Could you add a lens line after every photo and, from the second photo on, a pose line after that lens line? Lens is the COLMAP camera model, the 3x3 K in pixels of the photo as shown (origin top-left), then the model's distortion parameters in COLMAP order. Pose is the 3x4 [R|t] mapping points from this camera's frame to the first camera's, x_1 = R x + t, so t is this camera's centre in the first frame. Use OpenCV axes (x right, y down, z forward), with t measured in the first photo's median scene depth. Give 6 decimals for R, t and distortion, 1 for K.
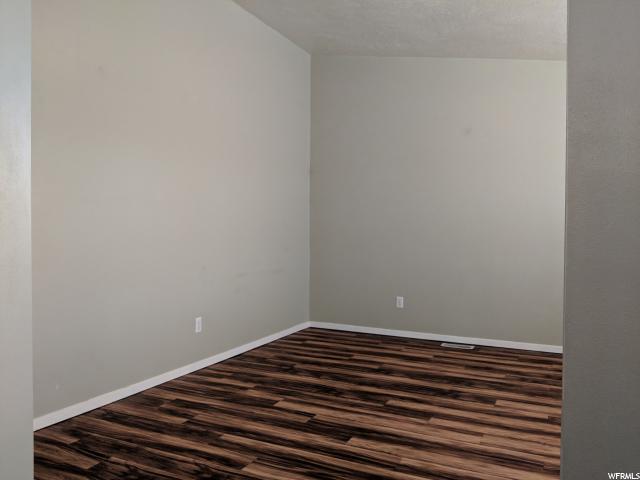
lens RADIAL K [[512.9, 0, 317.5], [0, 512.9, 236.9], [0, 0, 1]] dist [0.098134, -0.196168]
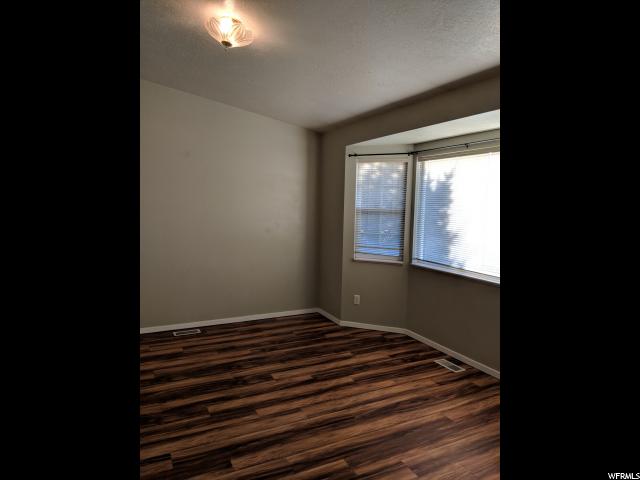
lens RADIAL K [[512.9, 0, 317.5], [0, 512.9, 236.9], [0, 0, 1]] dist [0.098134, -0.196168]
pose [[0.551133, -0.043514, 0.833282, -0.499489], [-0.018778, 0.997740, 0.064522, -0.038856], [-0.834206, -0.051207, 0.549070, 0.378987]]
